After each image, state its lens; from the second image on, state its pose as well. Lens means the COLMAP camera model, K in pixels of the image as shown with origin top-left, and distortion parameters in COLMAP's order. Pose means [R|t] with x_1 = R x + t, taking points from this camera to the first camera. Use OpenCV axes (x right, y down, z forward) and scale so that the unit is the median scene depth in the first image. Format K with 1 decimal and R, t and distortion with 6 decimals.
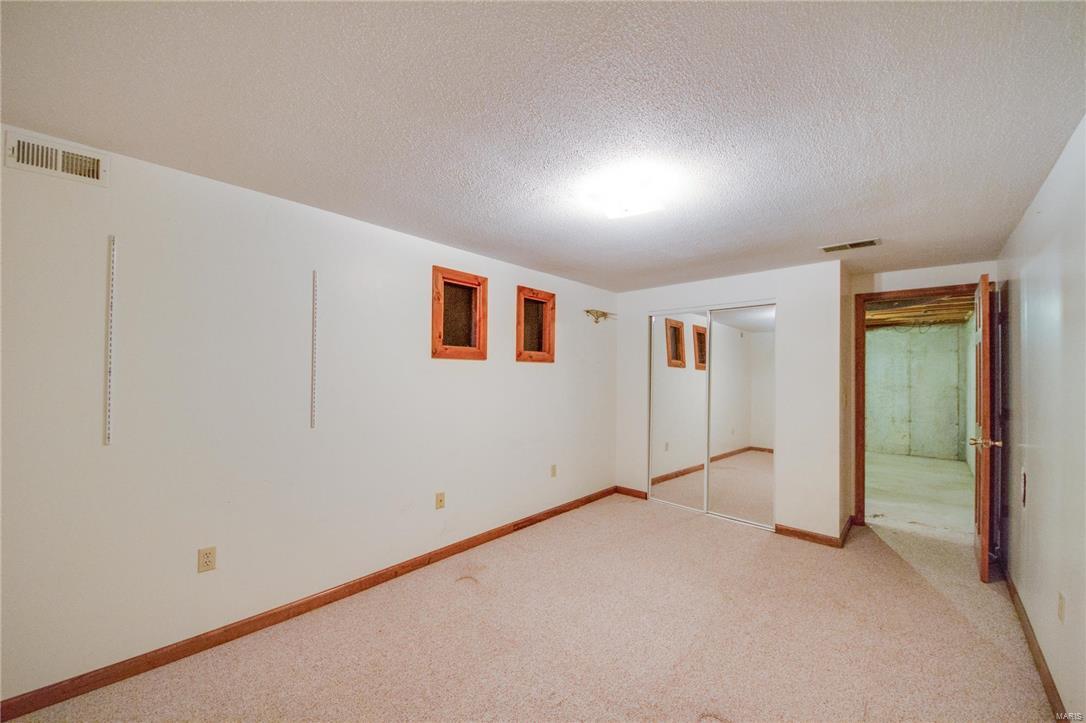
lens RADIAL K [[408.4, 0, 539.9], [0, 408.4, 370.1], [0, 0, 1]] dist [0.000204, -0.012055]
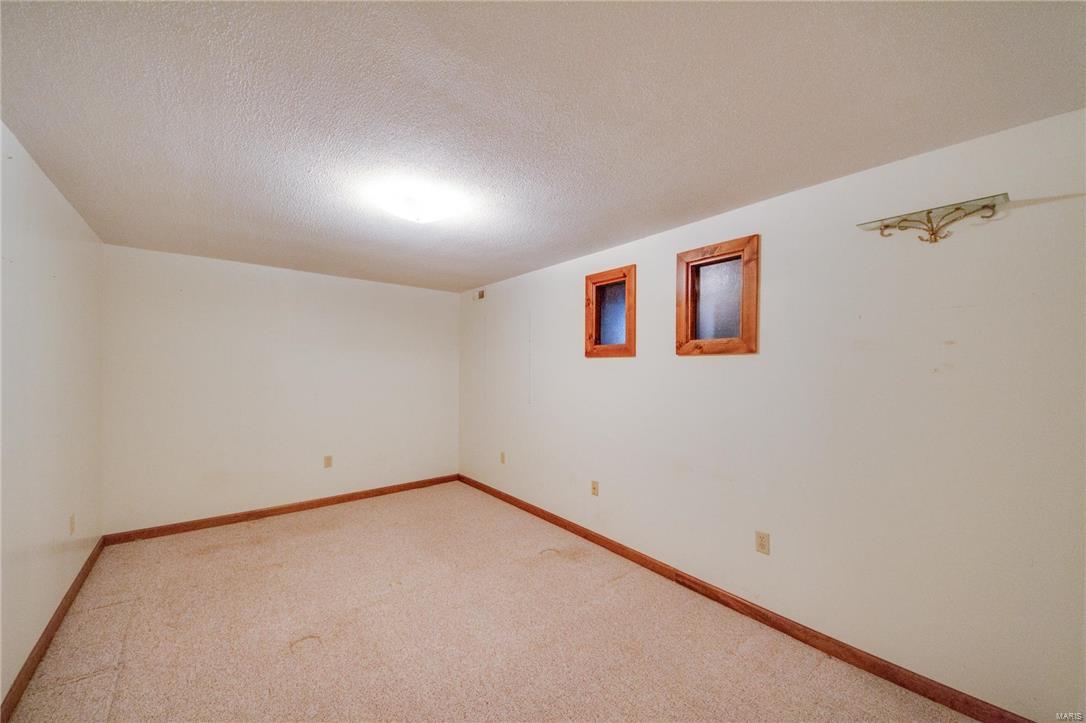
lens RADIAL K [[408.4, 0, 539.9], [0, 408.4, 370.1], [0, 0, 1]] dist [0.000204, -0.012055]
pose [[-0.172453, -0.011122, -0.984955, 0.725259], [-0.006490, 0.999927, -0.010154, 0.015014], [0.984996, 0.004641, -0.172512, 0.883751]]
